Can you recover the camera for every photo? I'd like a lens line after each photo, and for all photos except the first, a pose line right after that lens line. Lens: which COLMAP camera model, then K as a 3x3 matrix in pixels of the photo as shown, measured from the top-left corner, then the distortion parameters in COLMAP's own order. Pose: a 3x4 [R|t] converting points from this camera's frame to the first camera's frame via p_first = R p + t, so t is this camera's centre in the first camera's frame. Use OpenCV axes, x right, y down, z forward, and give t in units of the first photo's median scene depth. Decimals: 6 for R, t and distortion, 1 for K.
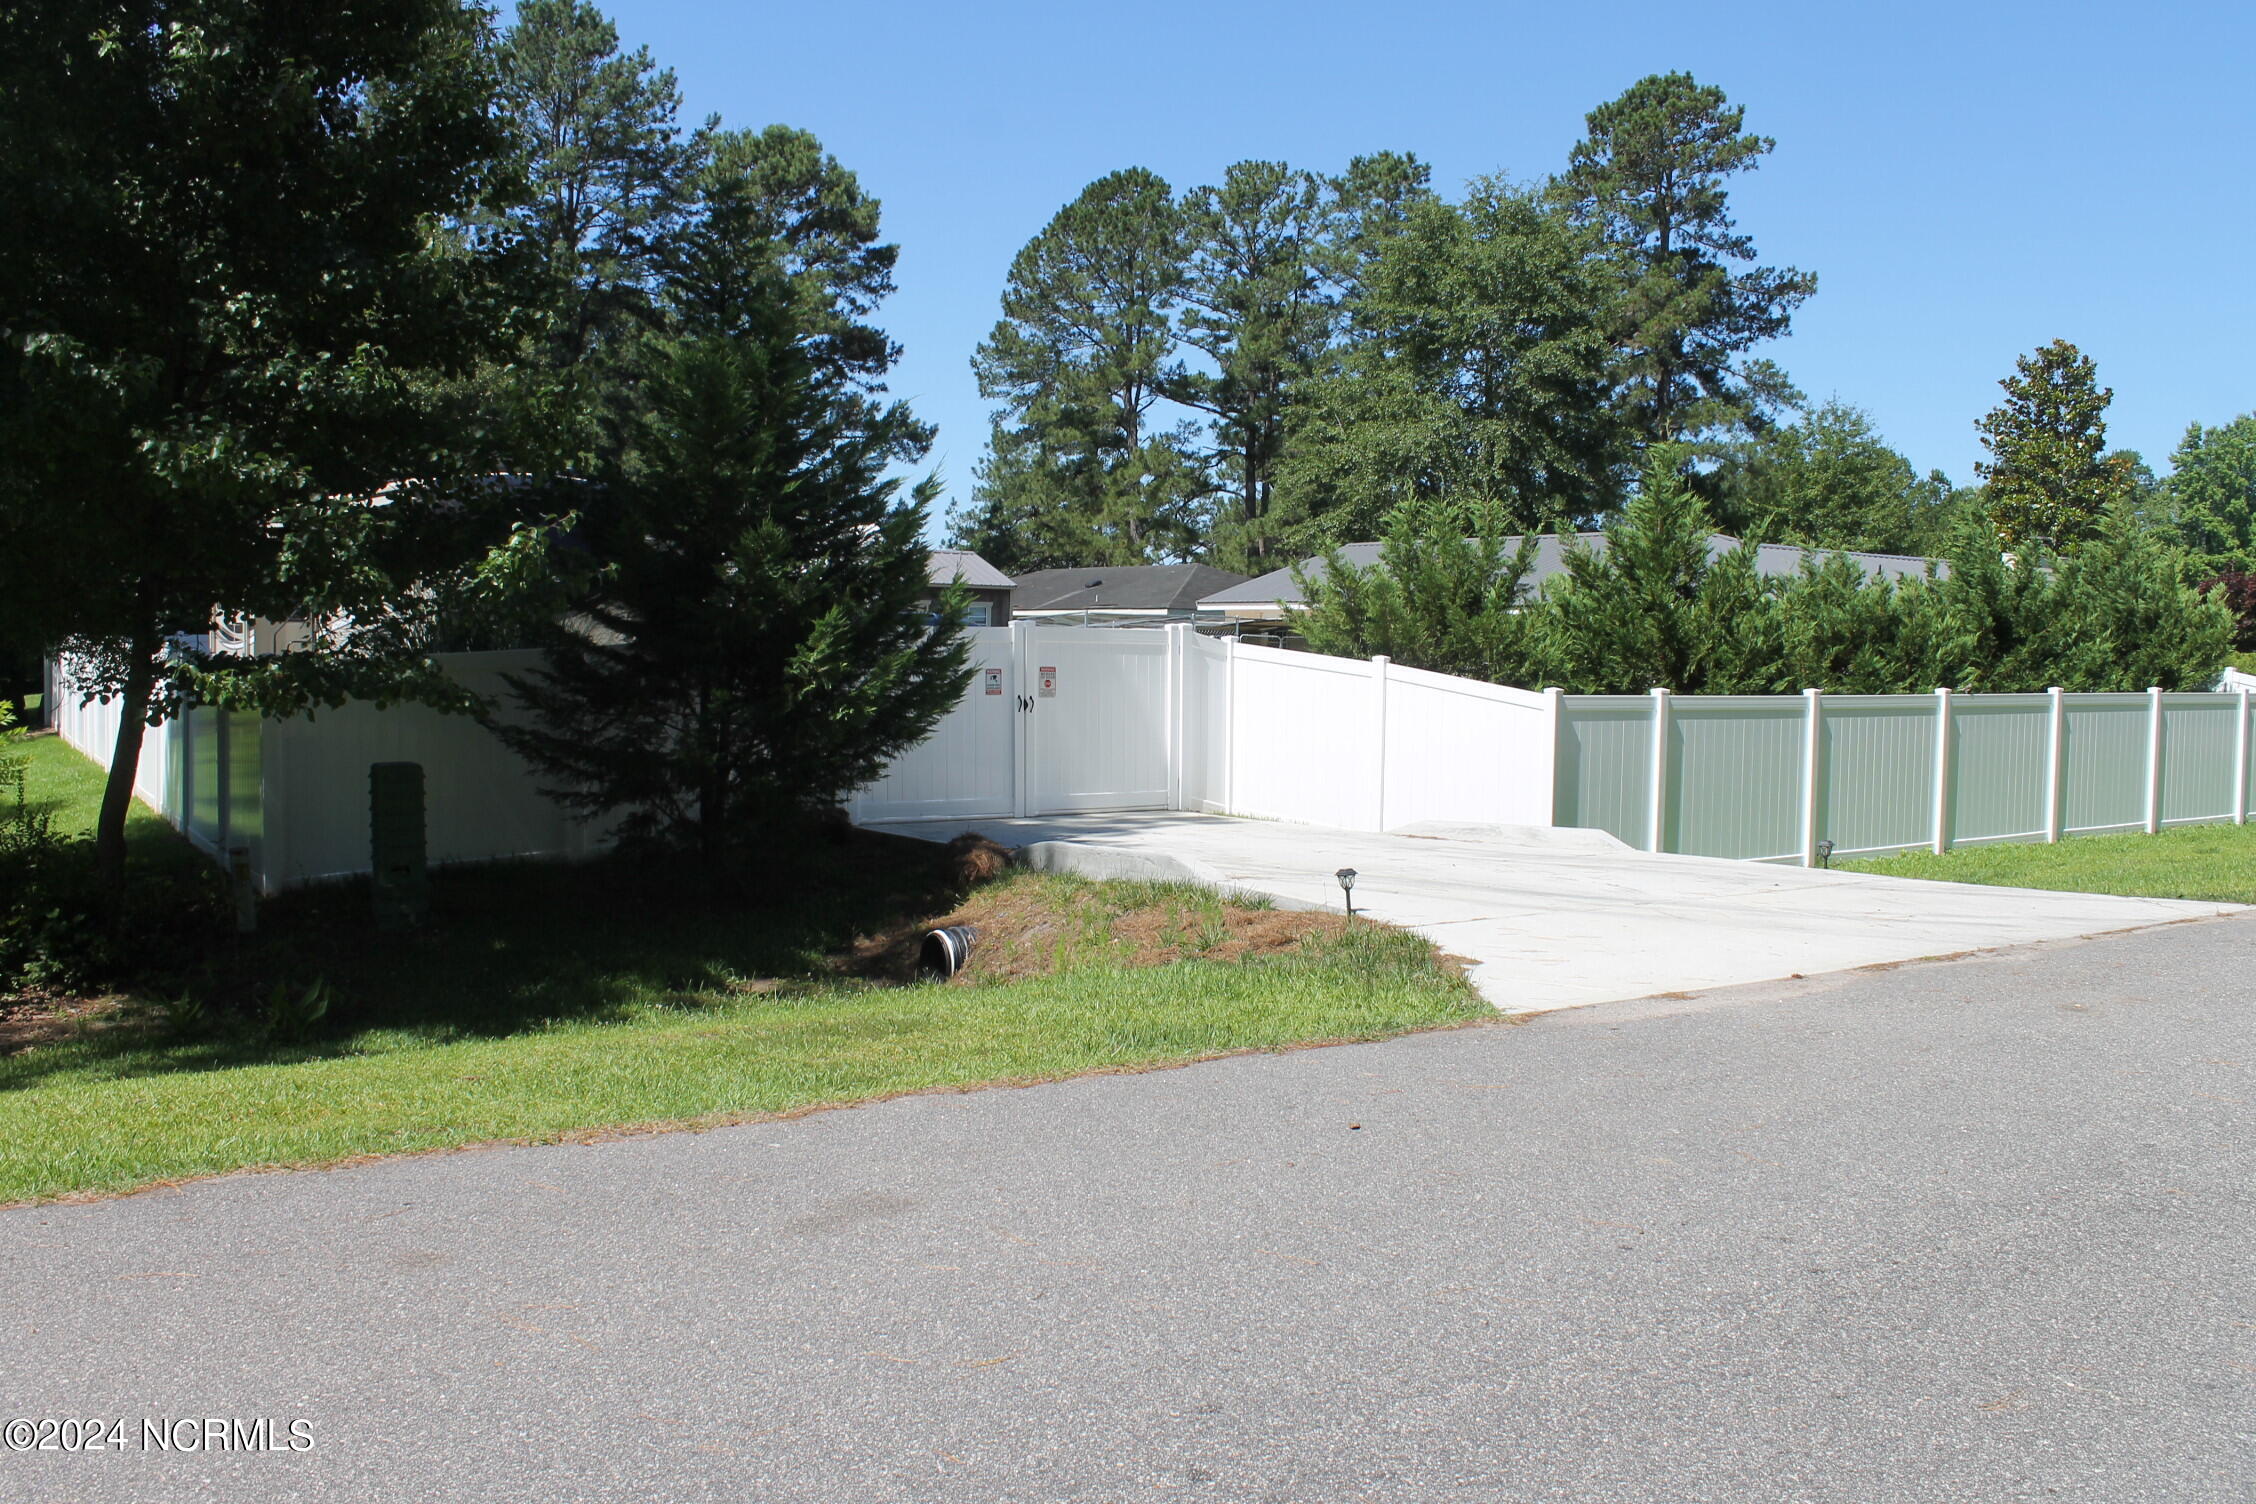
lens RADIAL K [[1939.9, 0, 1133.3], [0, 1939.9, 727.8], [0, 0, 1]] dist [-0.169476, 0.145755]
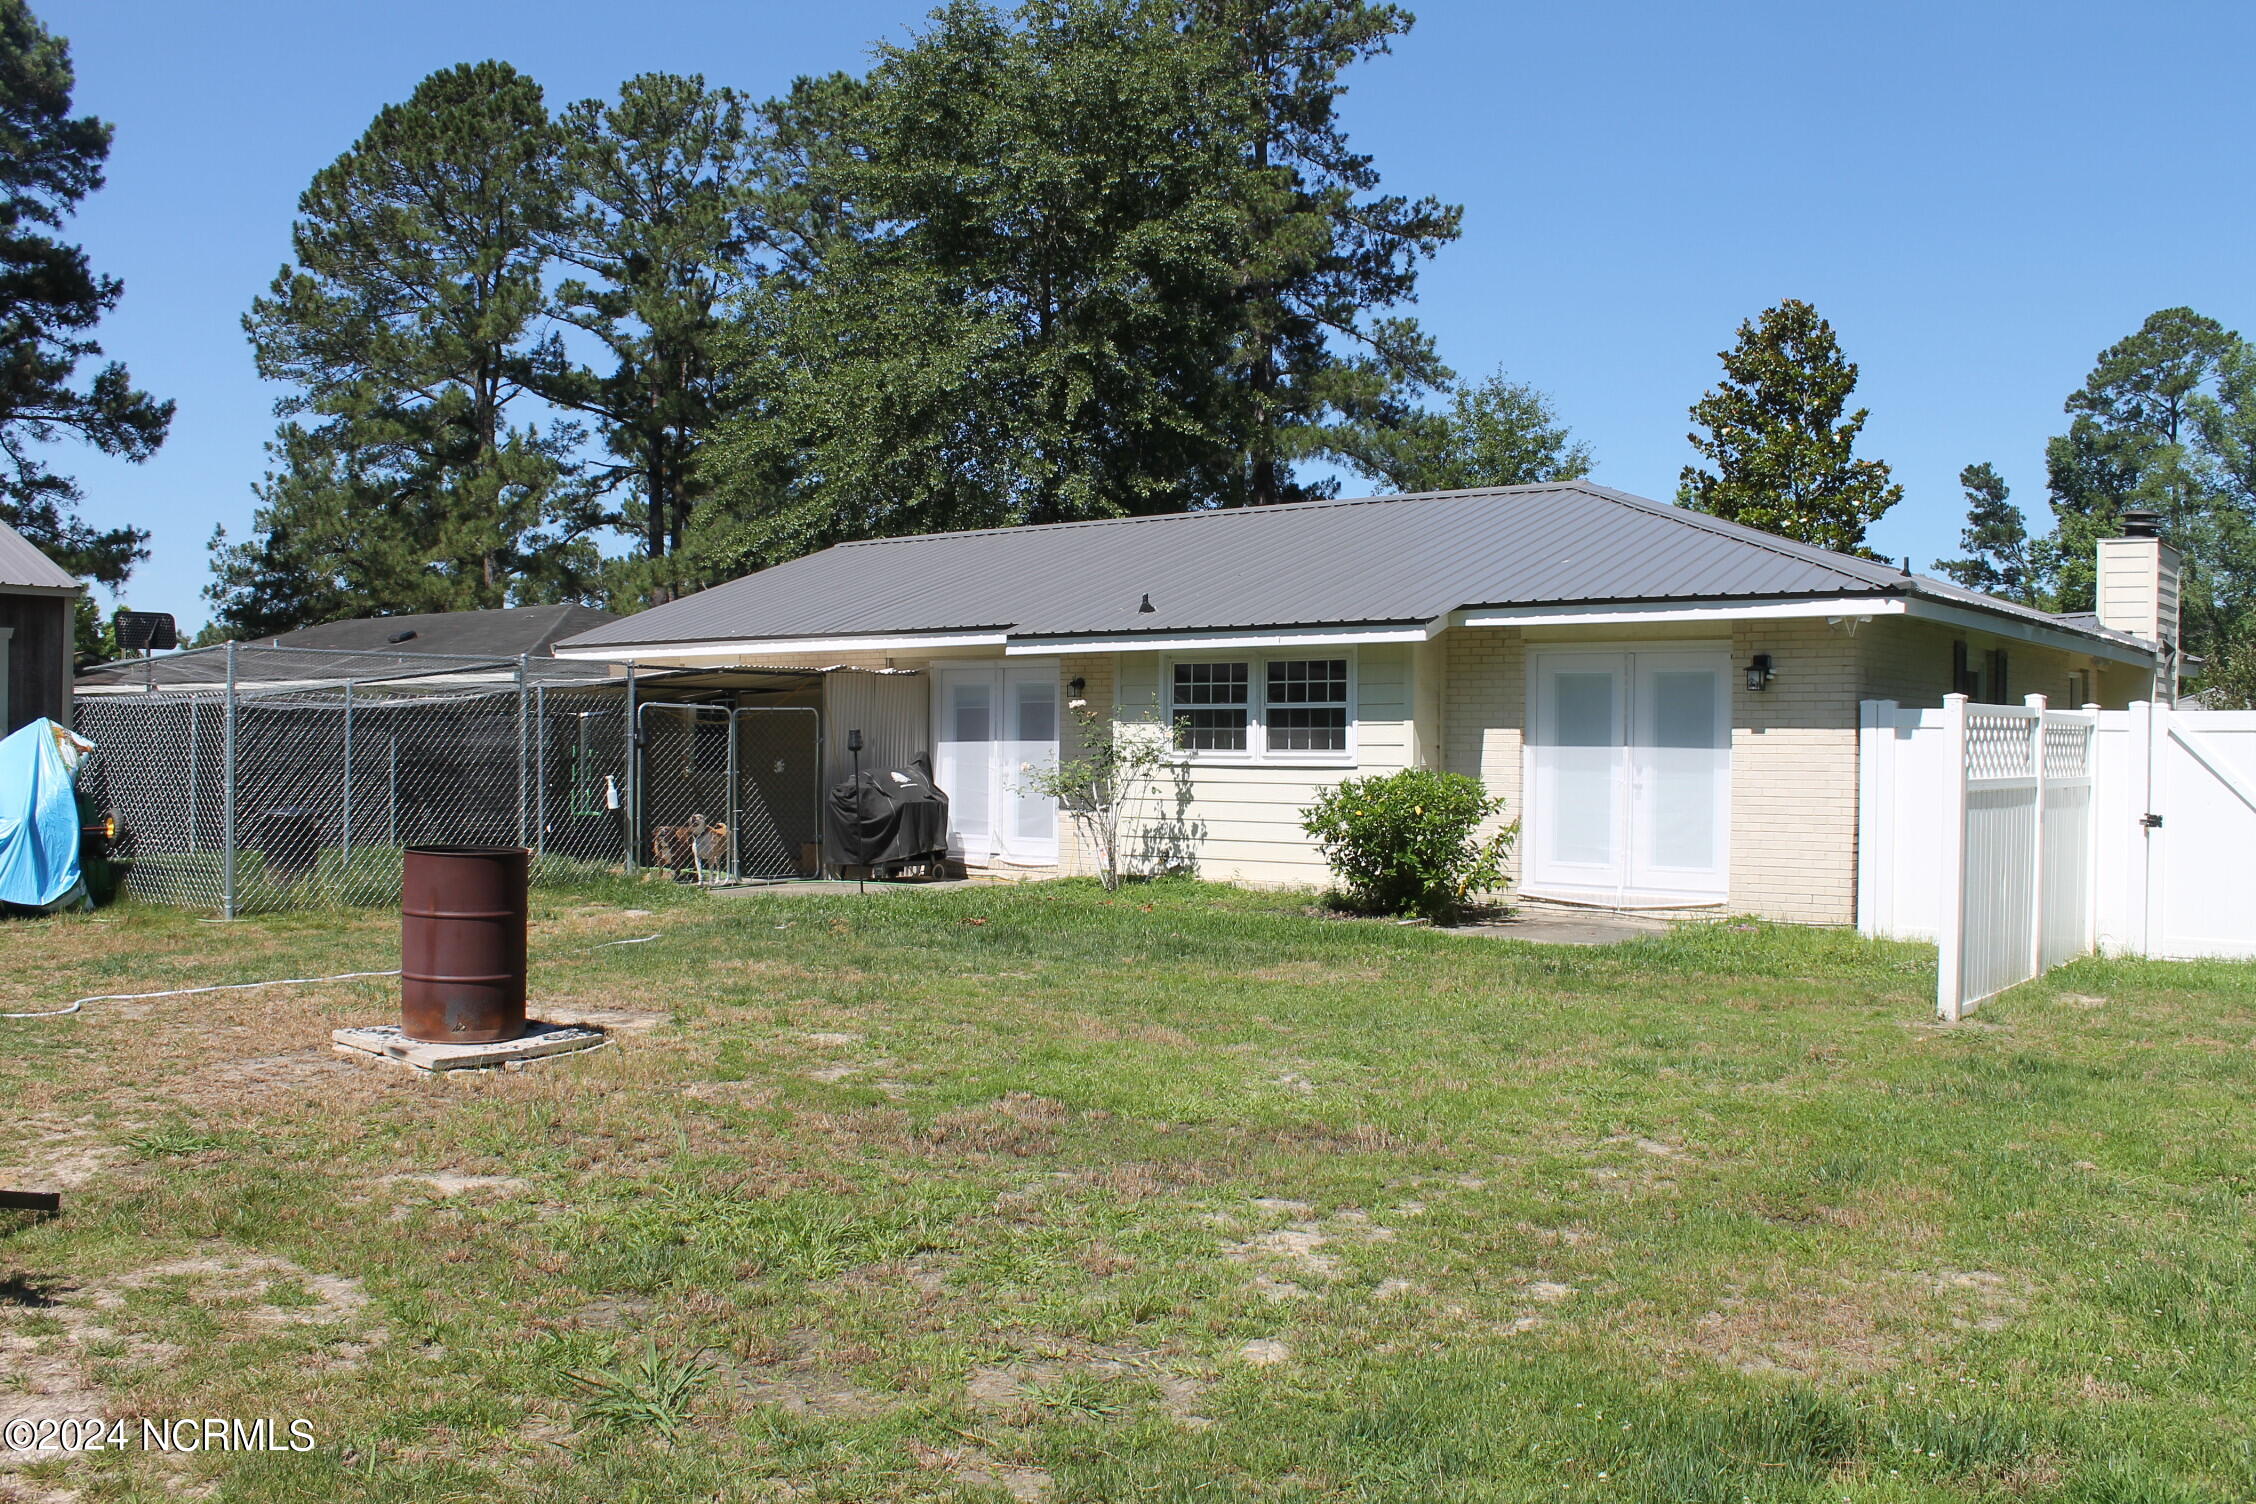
lens RADIAL K [[1939.9, 0, 1141.9], [0, 1939.9, 746.7], [0, 0, 1]] dist [-0.169476, 0.145755]
pose [[0.952314, -0.014246, 0.304787, 0.020912], [0.025097, 0.999182, -0.031713, -0.015310], [-0.304086, 0.037850, 0.951892, 0.385577]]
